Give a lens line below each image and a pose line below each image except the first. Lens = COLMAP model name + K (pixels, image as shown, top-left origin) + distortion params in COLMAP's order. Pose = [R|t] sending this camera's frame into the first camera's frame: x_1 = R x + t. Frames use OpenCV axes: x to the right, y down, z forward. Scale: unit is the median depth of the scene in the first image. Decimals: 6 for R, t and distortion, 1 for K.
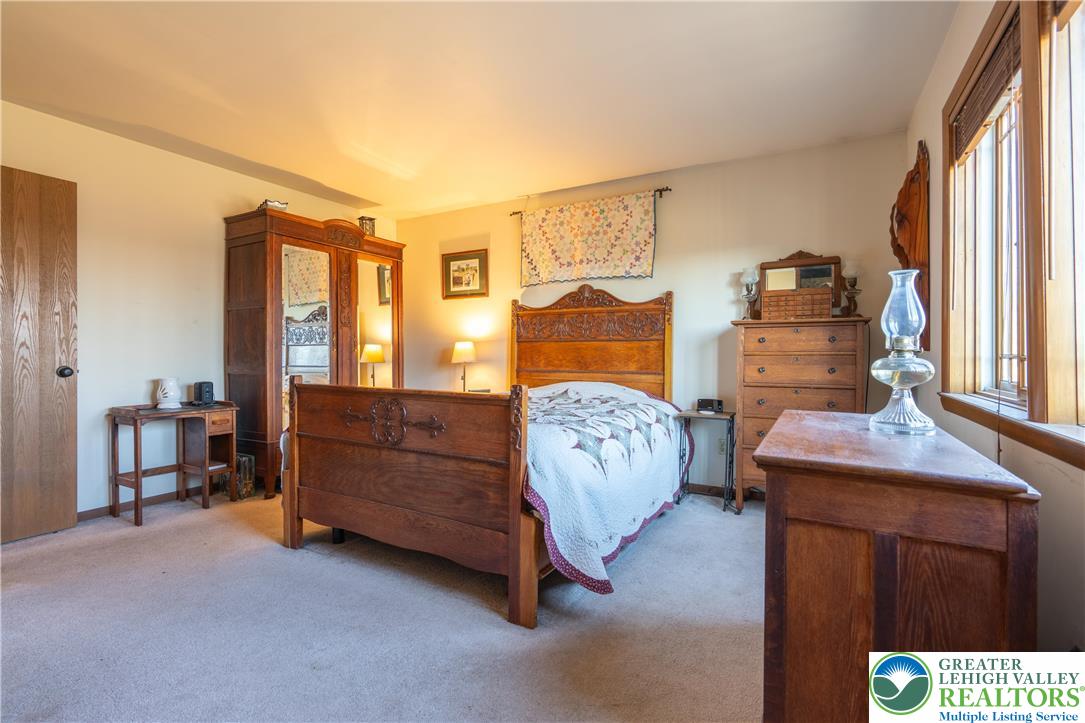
lens RADIAL K [[488.3, 0, 542.5], [0, 488.3, 355.9], [0, 0, 1]] dist [-0.005568, 0.001841]
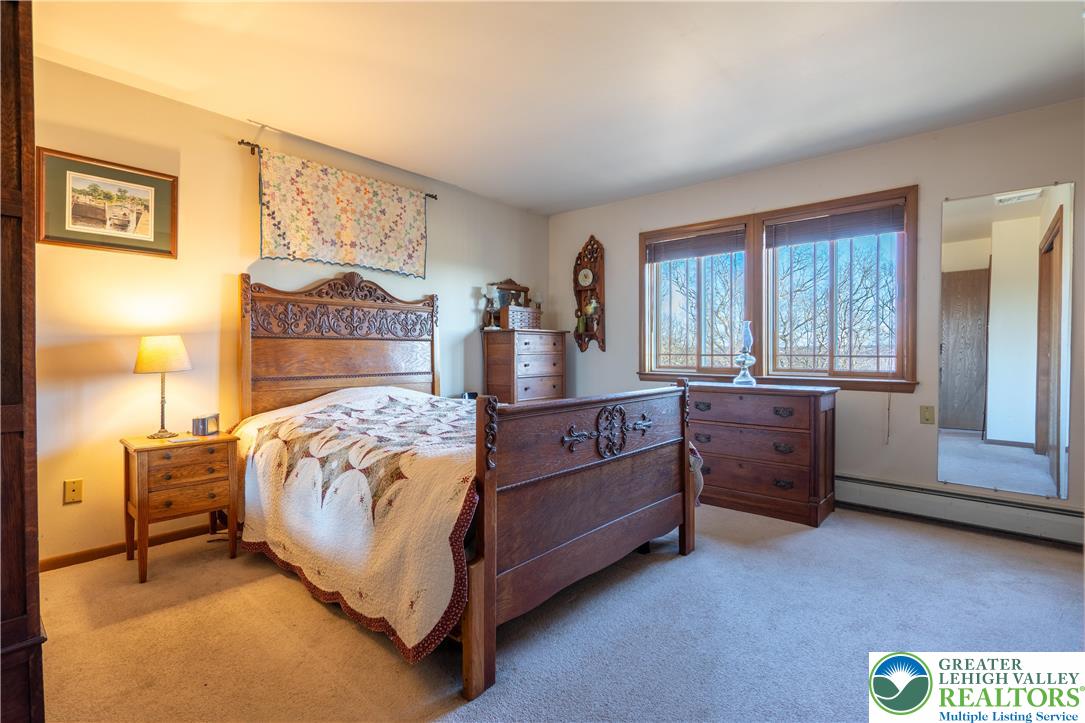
lens RADIAL K [[488.3, 0, 542.7], [0, 488.3, 357.4], [0, 0, 1]] dist [-0.005568, 0.001841]
pose [[0.219285, -0.016295, 0.975525, -0.657660], [0.003769, 0.999867, 0.015855, -0.011211], [-0.975654, 0.000200, 0.219317, 0.491303]]
